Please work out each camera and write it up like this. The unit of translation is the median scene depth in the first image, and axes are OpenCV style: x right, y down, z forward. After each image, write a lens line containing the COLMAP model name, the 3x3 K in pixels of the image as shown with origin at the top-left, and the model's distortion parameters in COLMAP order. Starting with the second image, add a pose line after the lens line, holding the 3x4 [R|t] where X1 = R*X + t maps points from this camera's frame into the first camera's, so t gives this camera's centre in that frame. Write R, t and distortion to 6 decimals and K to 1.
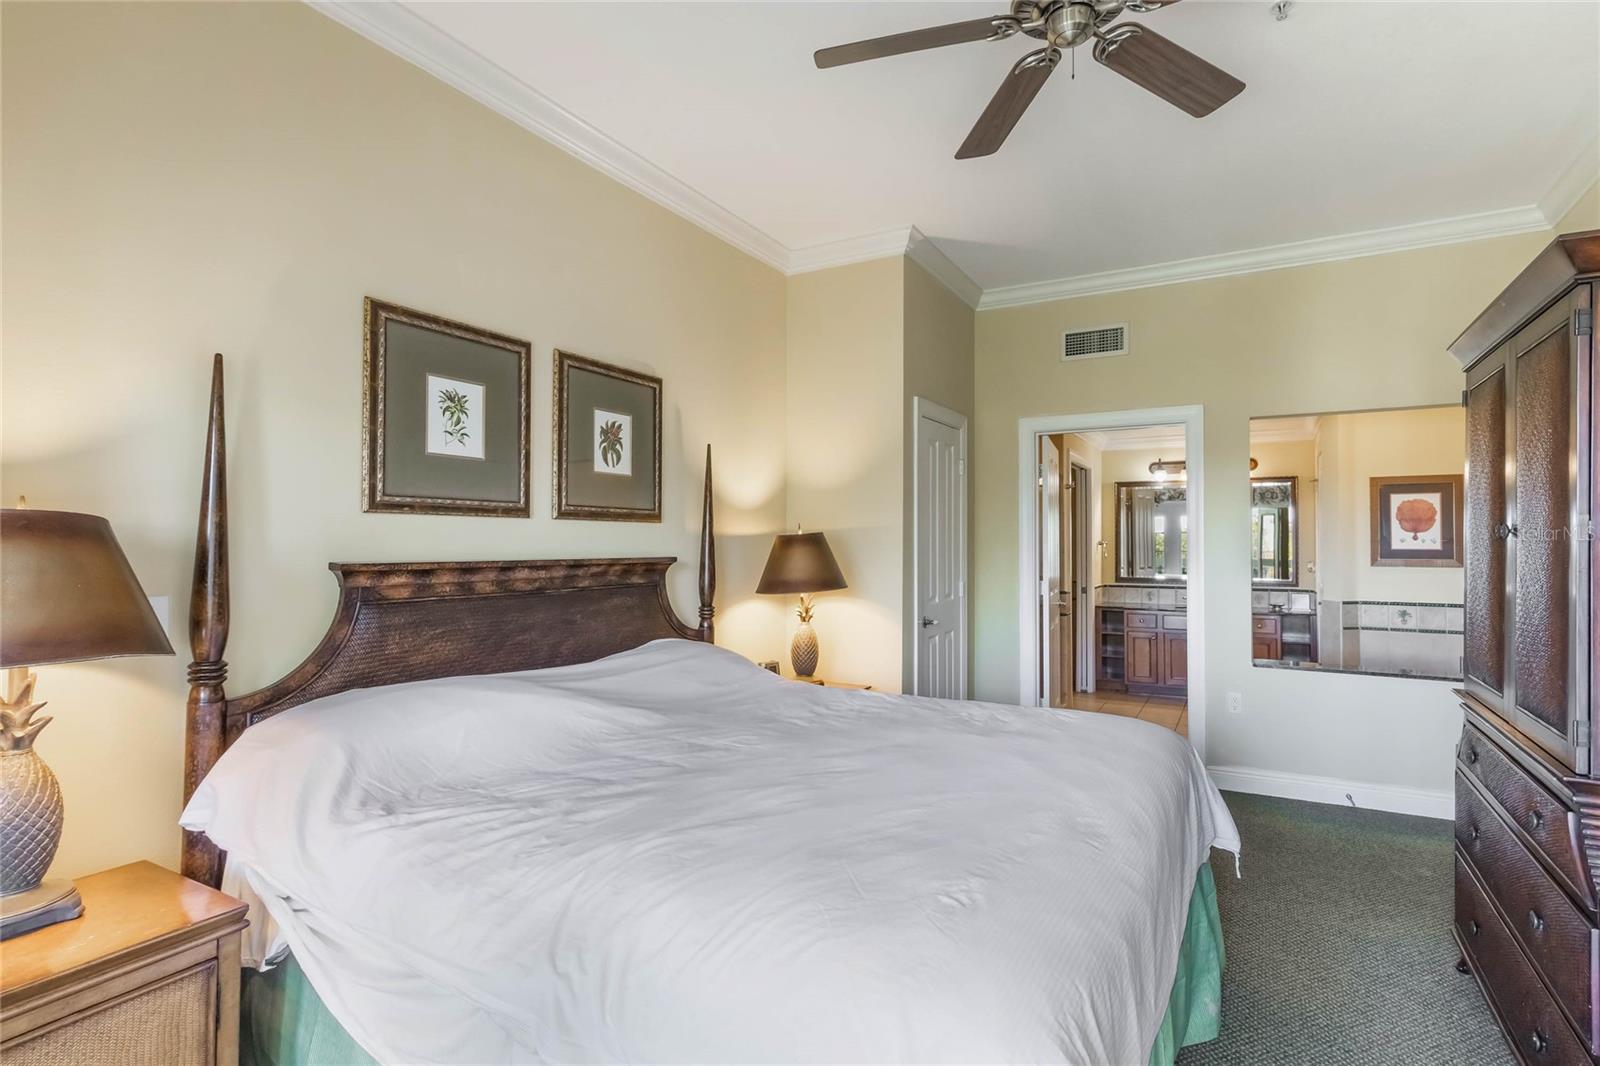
lens RADIAL K [[789.3, 0, 808.9], [0, 789.3, 527.7], [0, 0, 1]] dist [-0.023527, -0.000623]
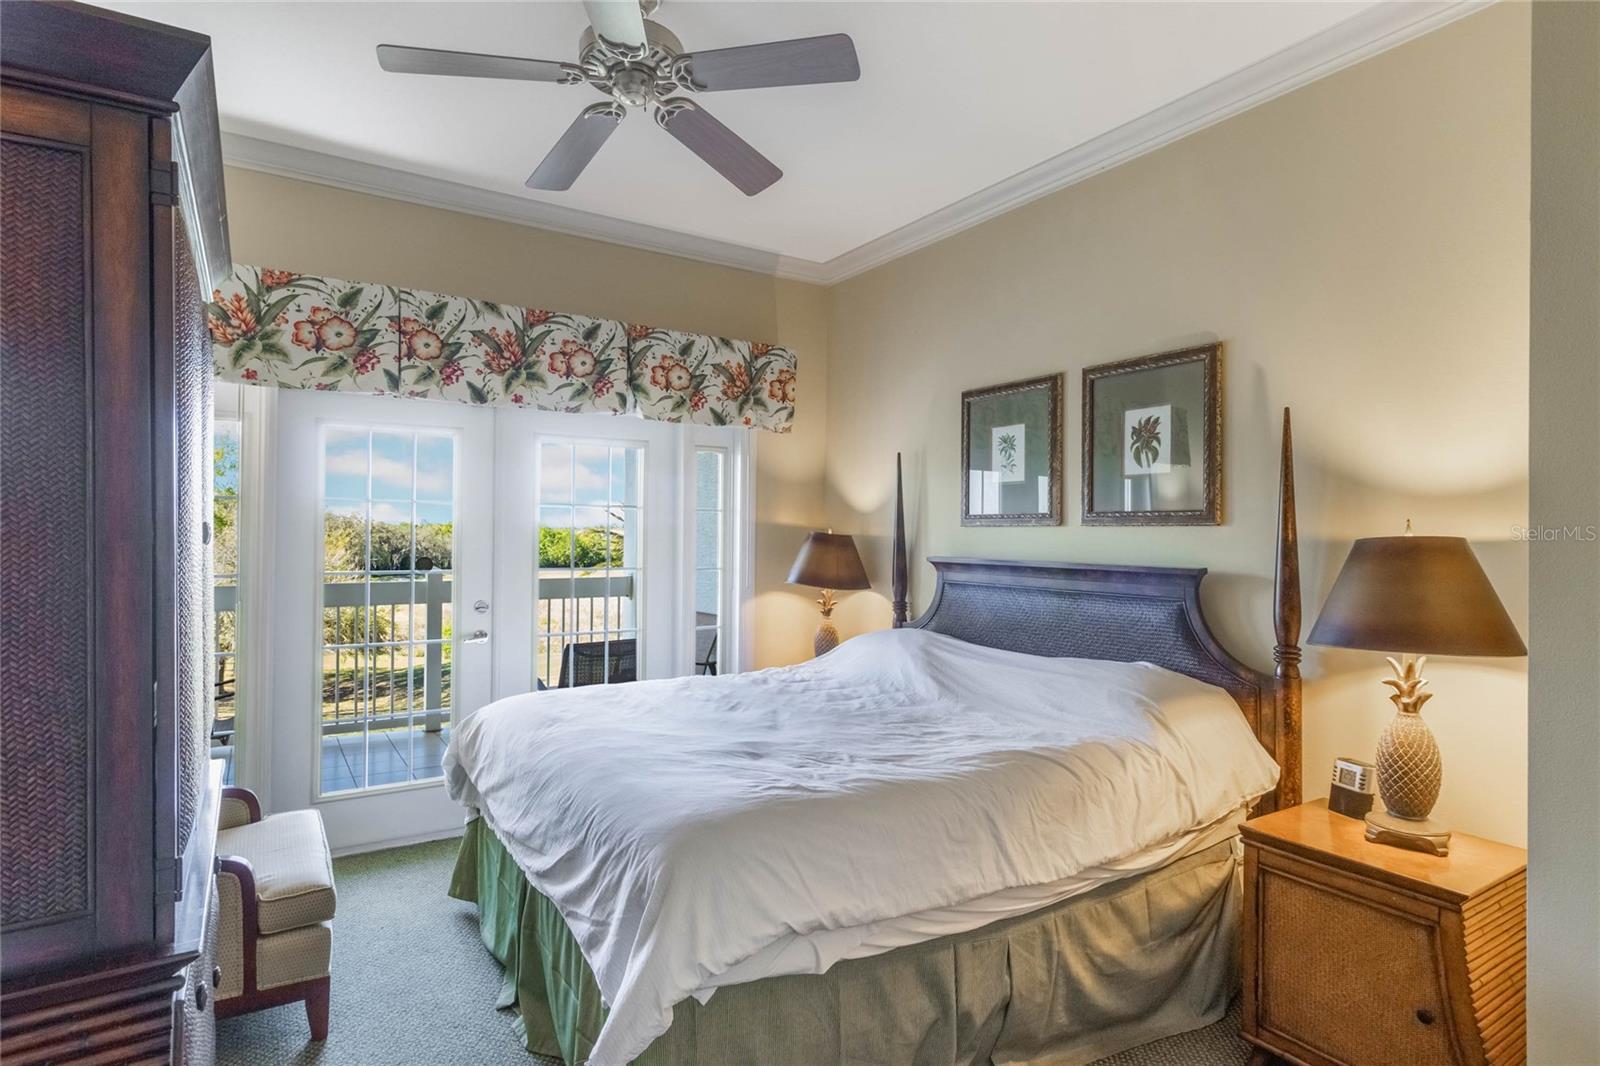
lens RADIAL K [[833.1, 0, 803.9], [0, 833.1, 528.0], [0, 0, 1]] dist [0.001861, -0.000942]
pose [[-0.454738, -0.013680, -0.890520, 0.805207], [0.007015, 0.999796, -0.018941, 0.010081], [0.890598, -0.014860, -0.454549, 1.093000]]
